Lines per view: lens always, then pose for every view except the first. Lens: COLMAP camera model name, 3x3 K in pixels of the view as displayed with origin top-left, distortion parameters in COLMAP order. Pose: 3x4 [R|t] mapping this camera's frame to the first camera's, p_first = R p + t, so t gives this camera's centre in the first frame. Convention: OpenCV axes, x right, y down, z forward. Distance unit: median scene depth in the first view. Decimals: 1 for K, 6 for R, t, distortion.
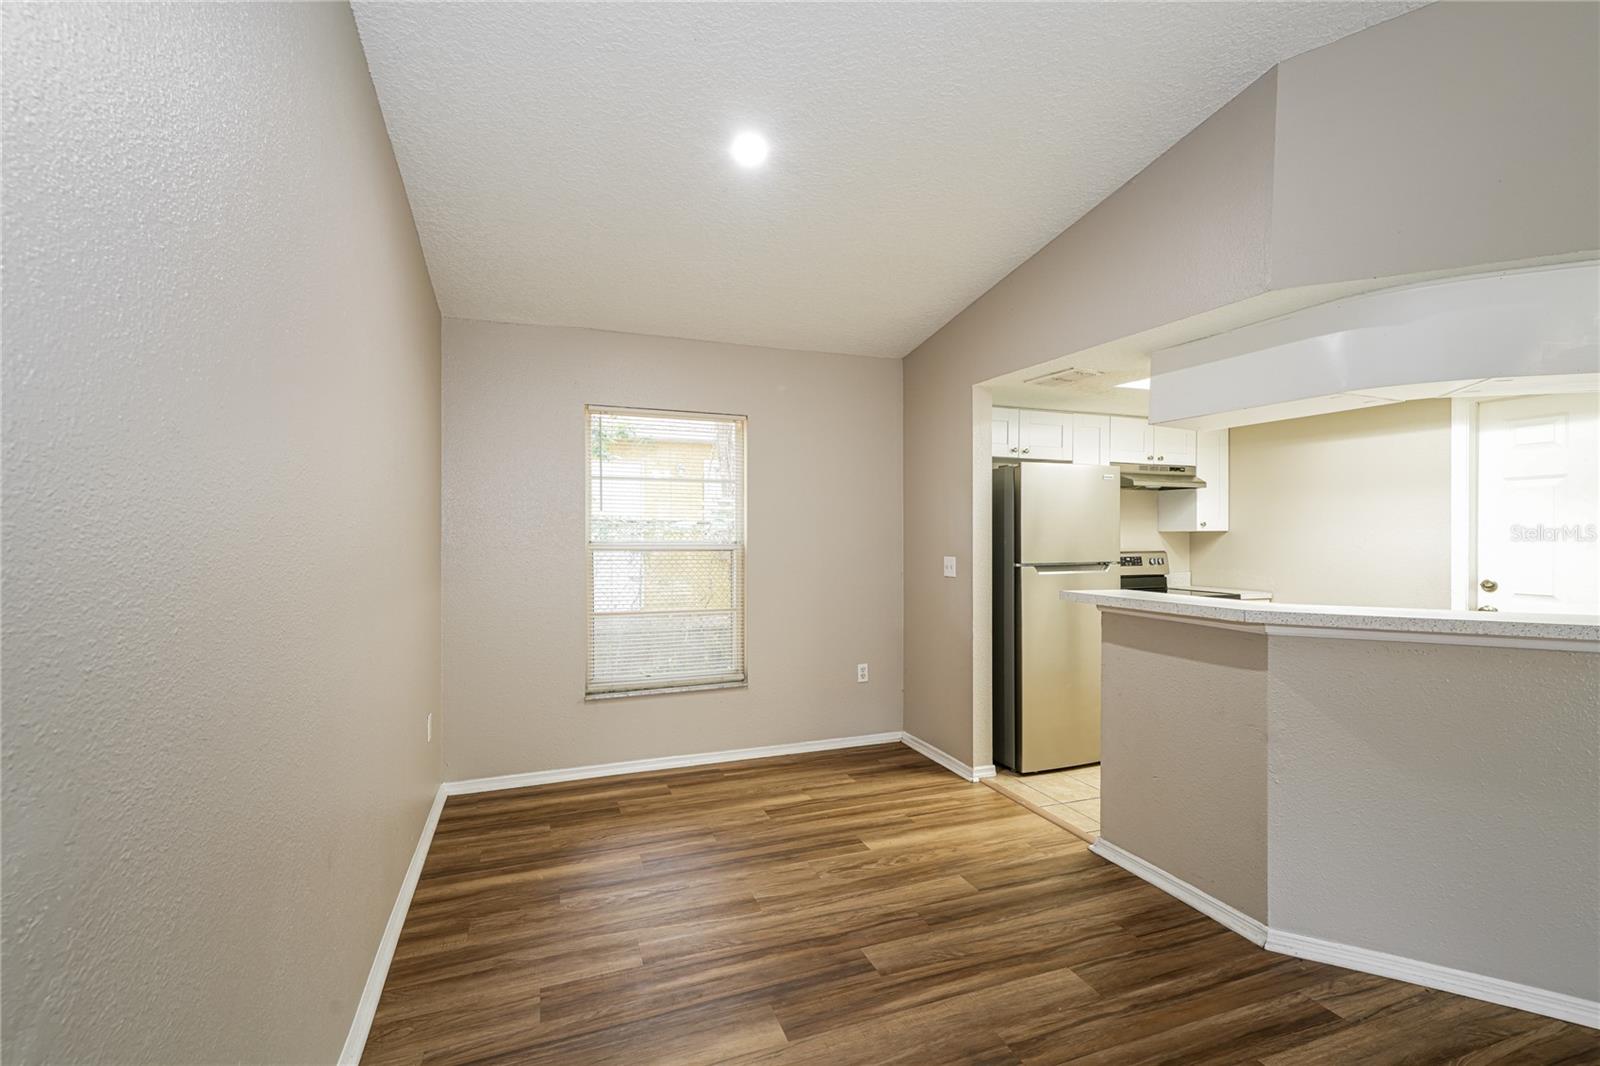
lens RADIAL K [[703.1, 0, 795.3], [0, 703.1, 537.2], [0, 0, 1]] dist [0.018692, 0.000667]
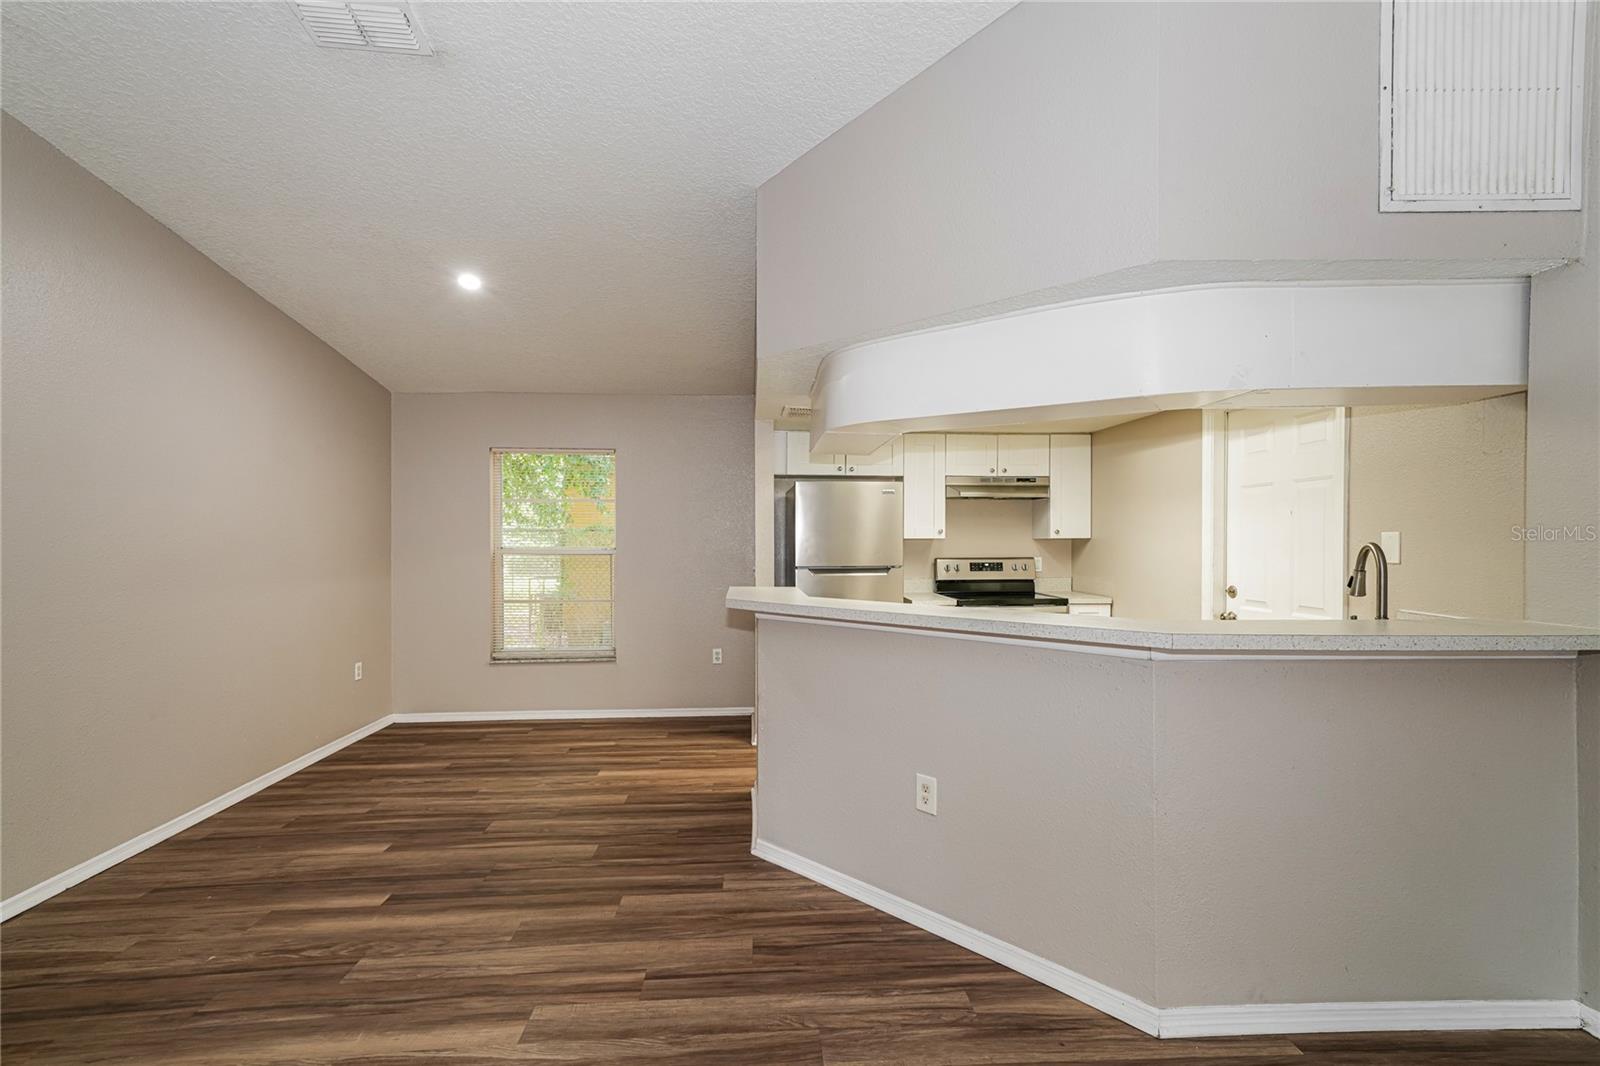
lens RADIAL K [[703.1, 0, 795.3], [0, 703.1, 537.2], [0, 0, 1]] dist [0.018692, 0.000667]
pose [[0.957172, -0.004181, -0.289490, 0.673097], [0.001484, 0.999953, -0.009537, -0.000898], [0.289516, 0.008698, 0.957134, -0.147996]]
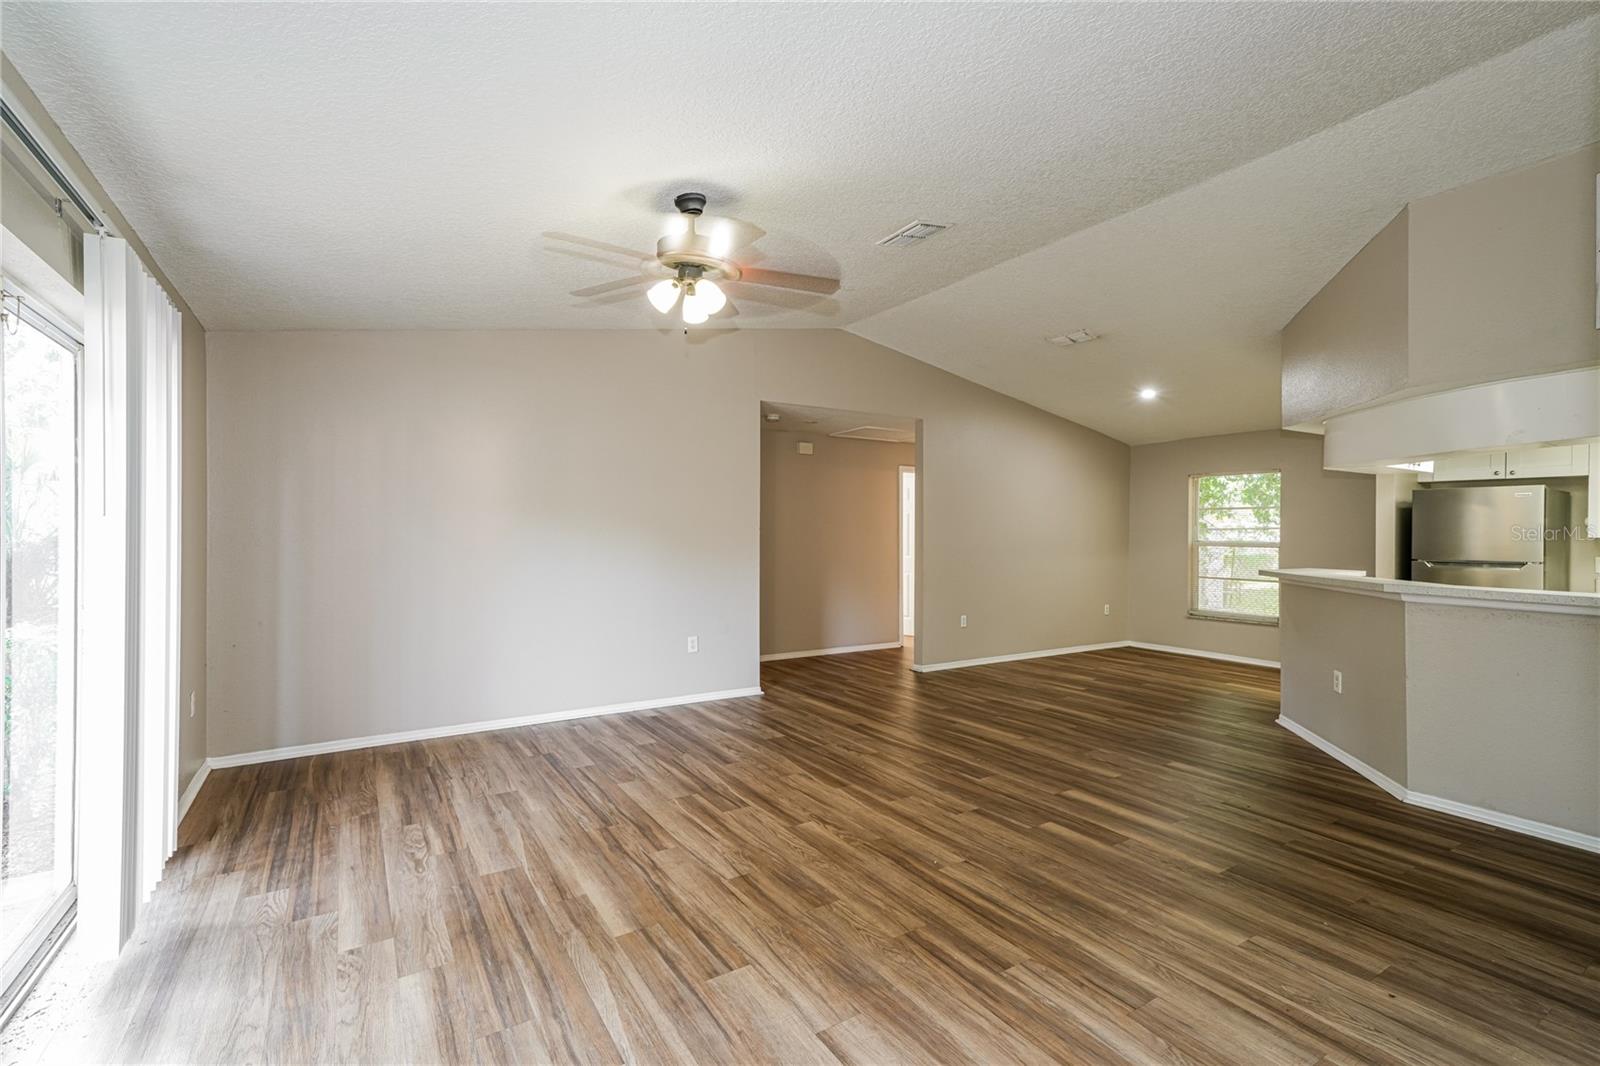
lens RADIAL K [[703.1, 0, 795.3], [0, 703.1, 537.2], [0, 0, 1]] dist [0.018692, 0.000667]
pose [[0.204591, 0.004756, -0.978836, 1.532464], [-0.011053, 0.999936, 0.002548, 0.002233], [0.978785, 0.010298, 0.204631, -0.578395]]
